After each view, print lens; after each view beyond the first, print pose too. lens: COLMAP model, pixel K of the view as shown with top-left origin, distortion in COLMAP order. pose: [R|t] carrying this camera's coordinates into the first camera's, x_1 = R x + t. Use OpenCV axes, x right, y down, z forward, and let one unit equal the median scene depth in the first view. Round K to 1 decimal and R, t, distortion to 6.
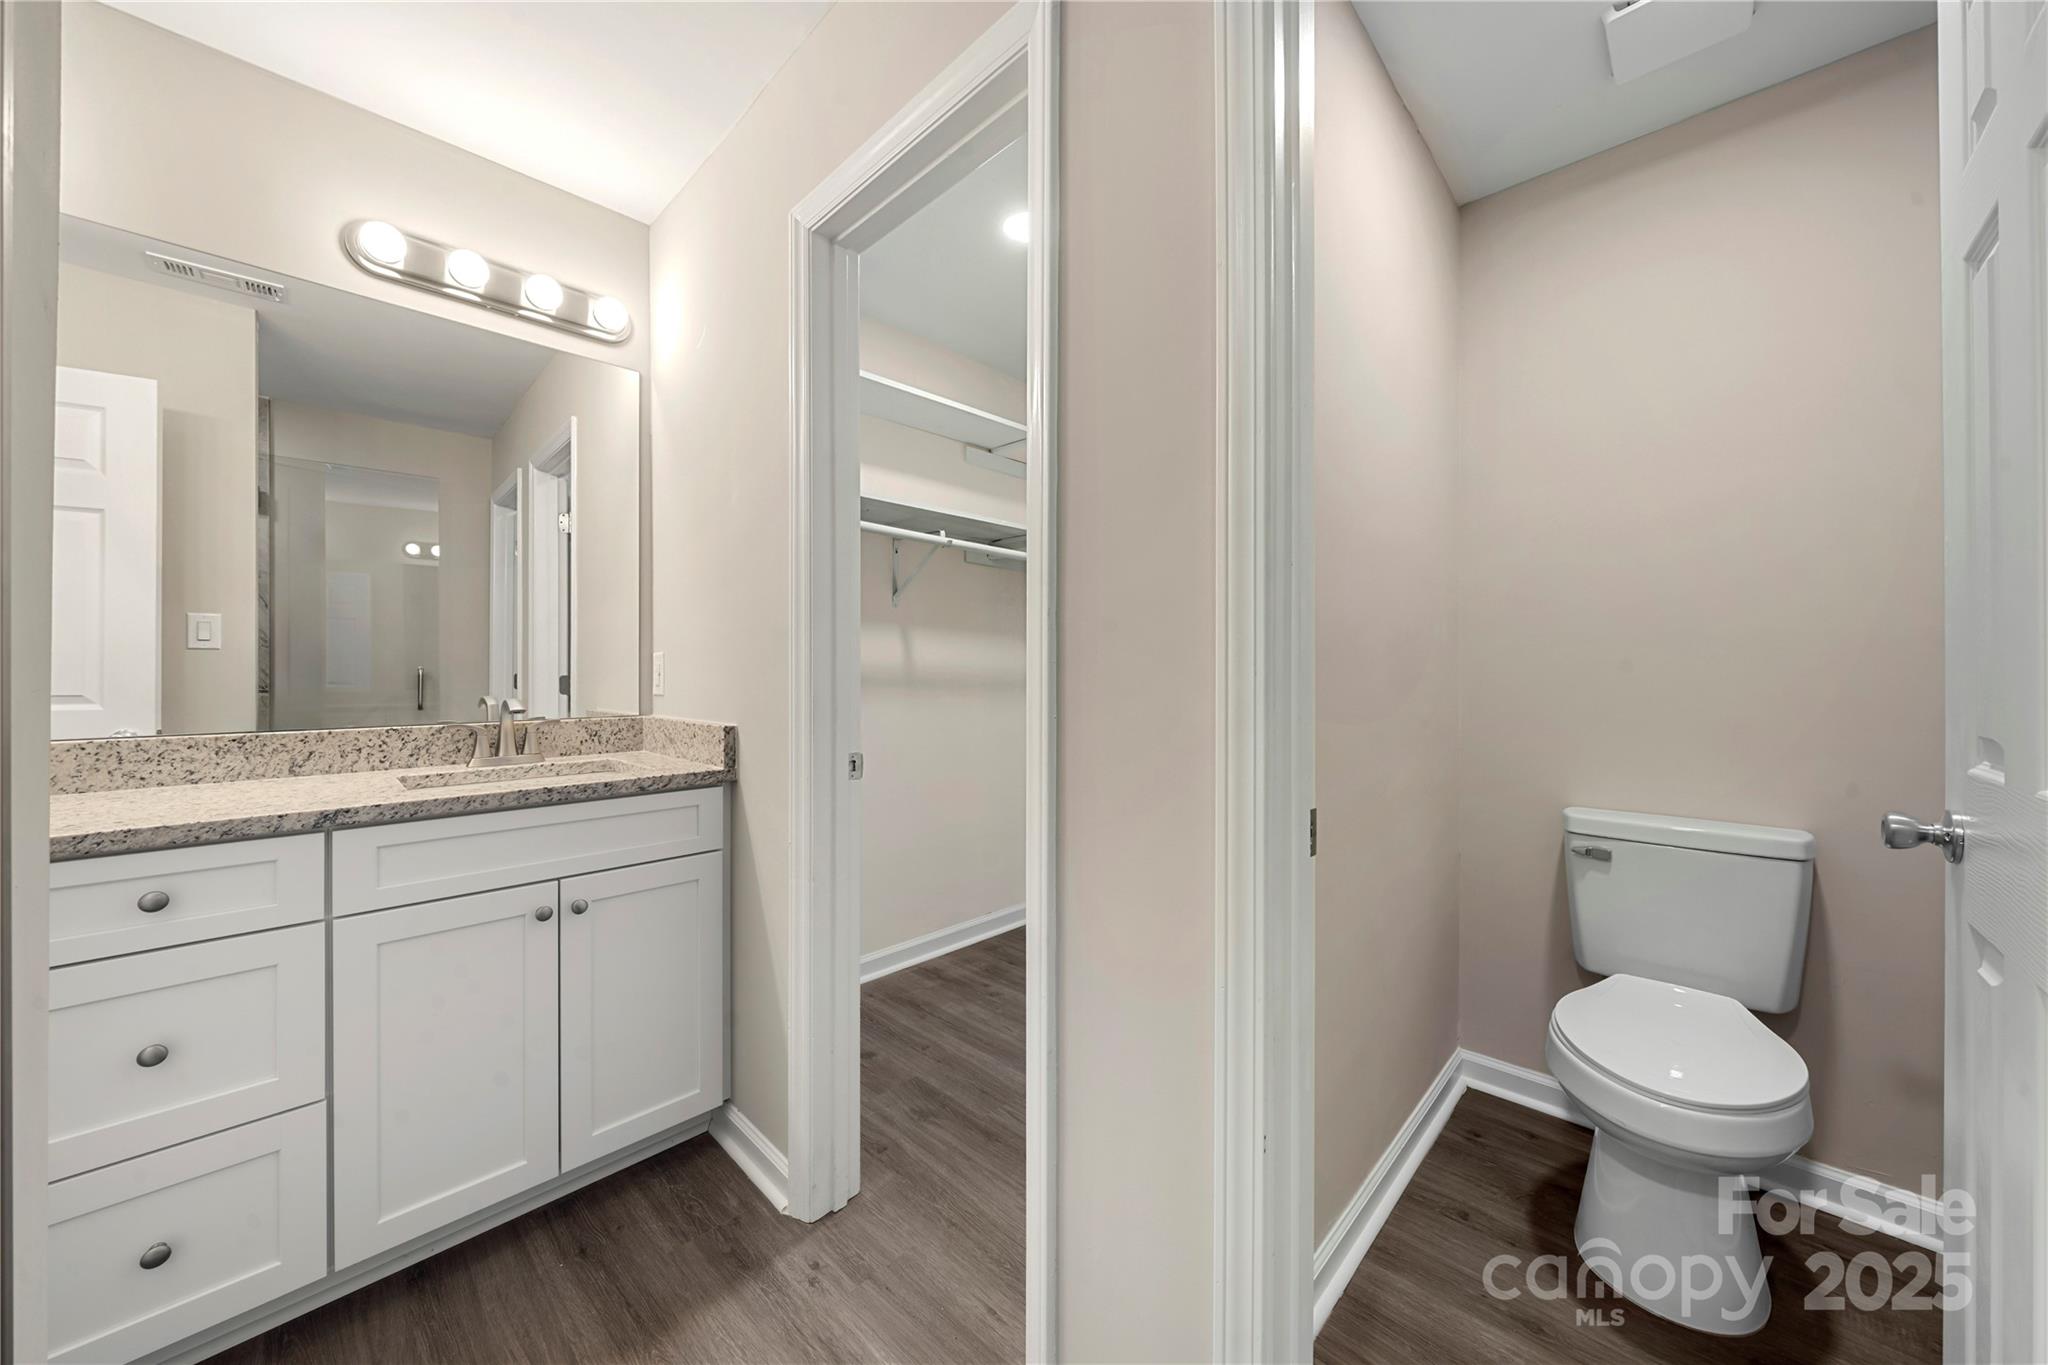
lens RADIAL K [[712.5, 0, 1025.4], [0, 712.5, 674.5], [0, 0, 1]] dist [0.000811, 0.000150]
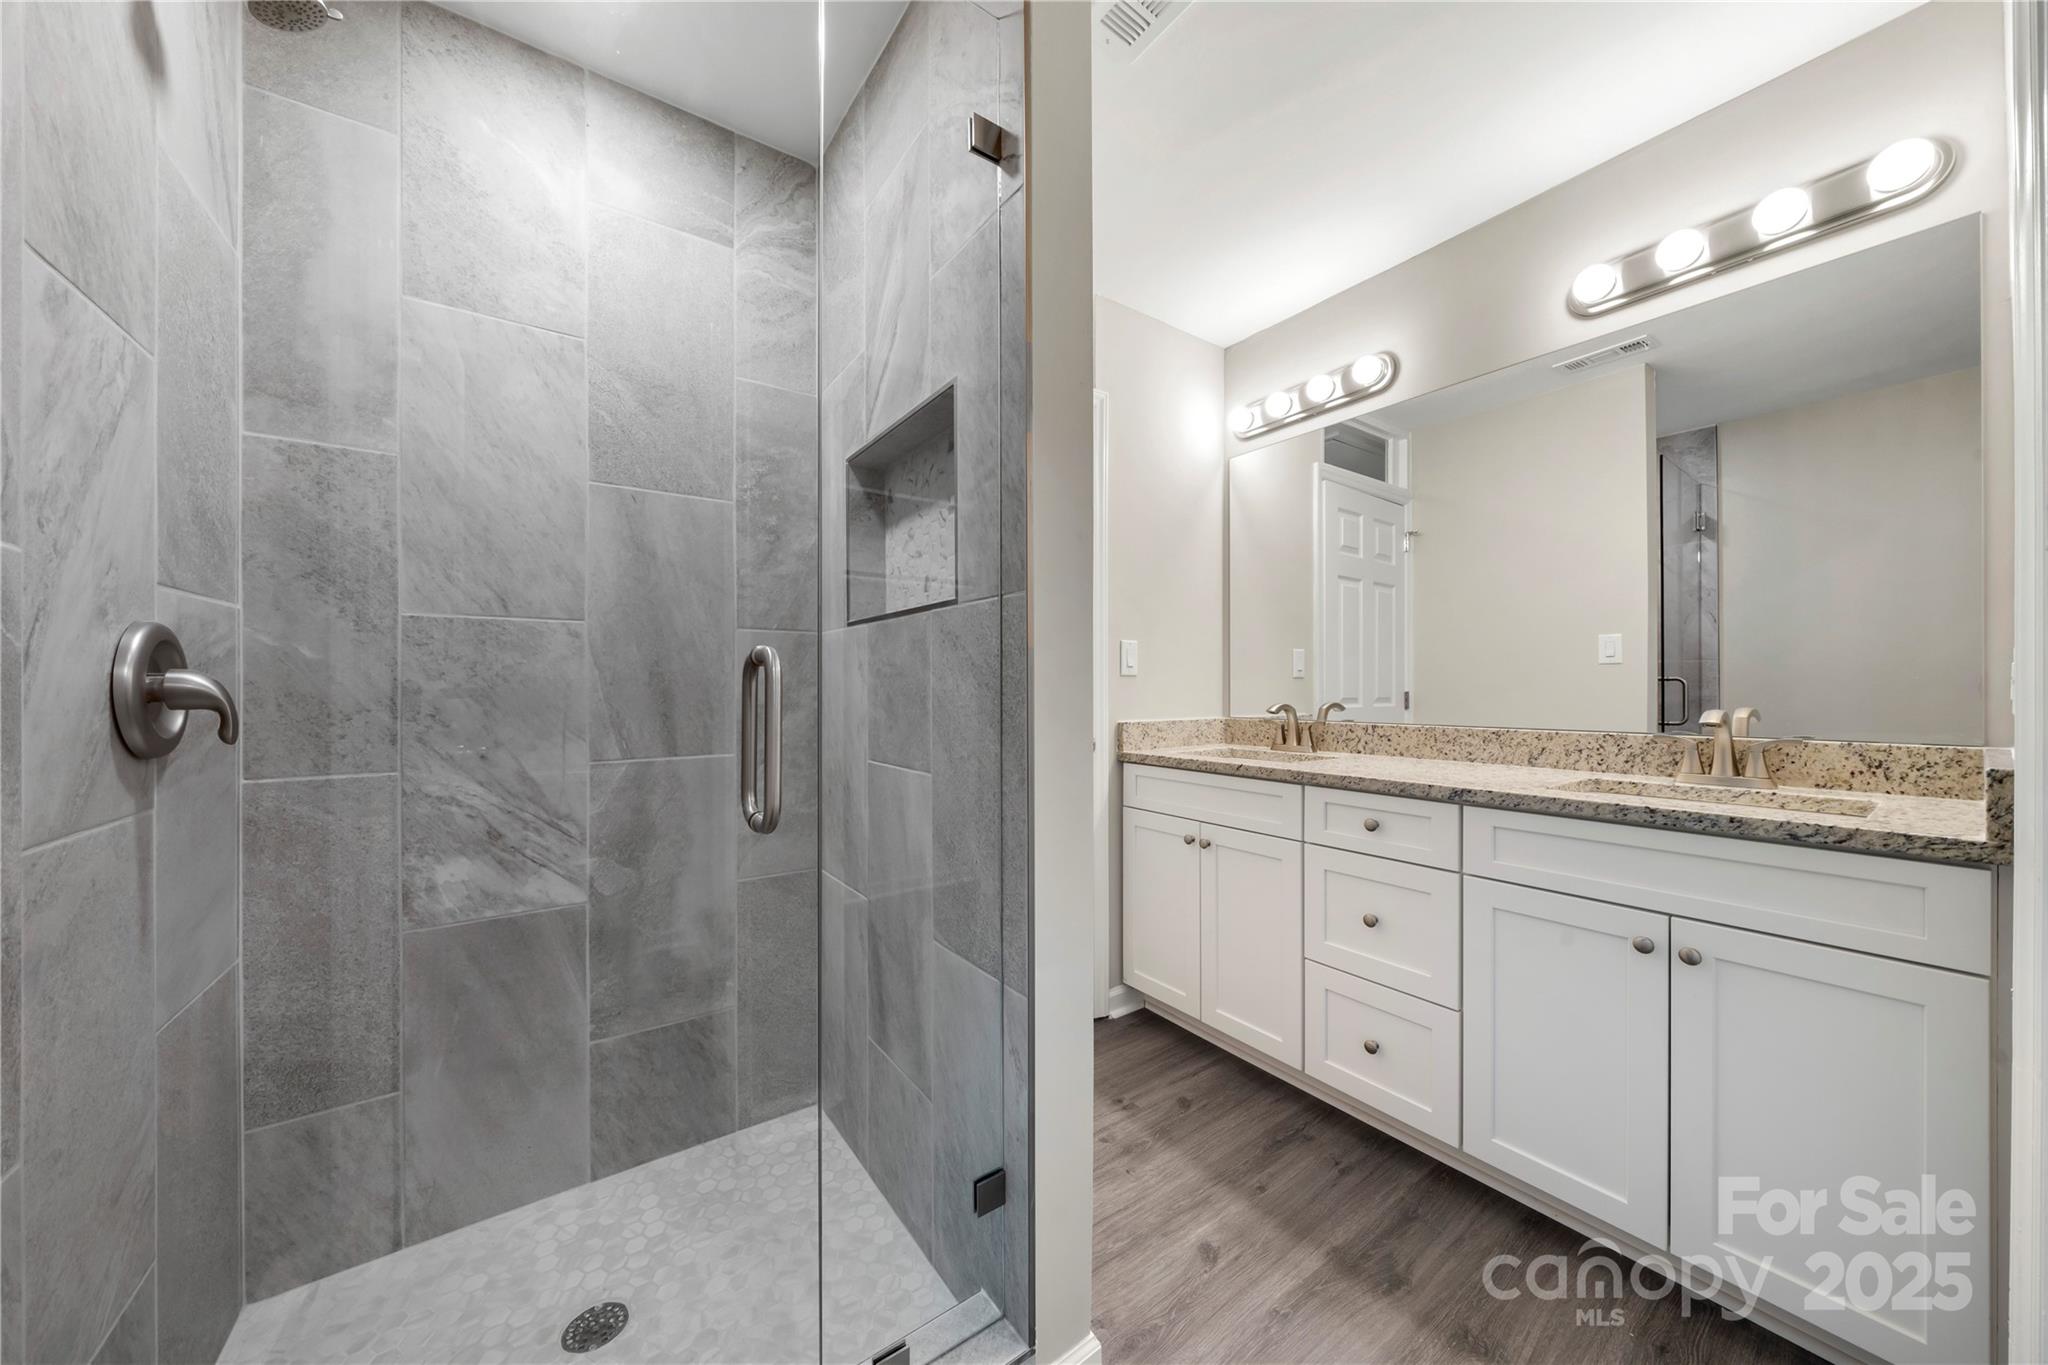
lens RADIAL K [[708.6, 0, 1019.3], [0, 708.6, 688.2], [0, 0, 1]] dist [0.001168, 0.000019]
pose [[-0.189095, 0.002068, -0.981957, 0.337877], [0.000053, 0.999998, 0.002096, 0.005652], [0.981959, 0.000345, -0.189094, 0.363475]]
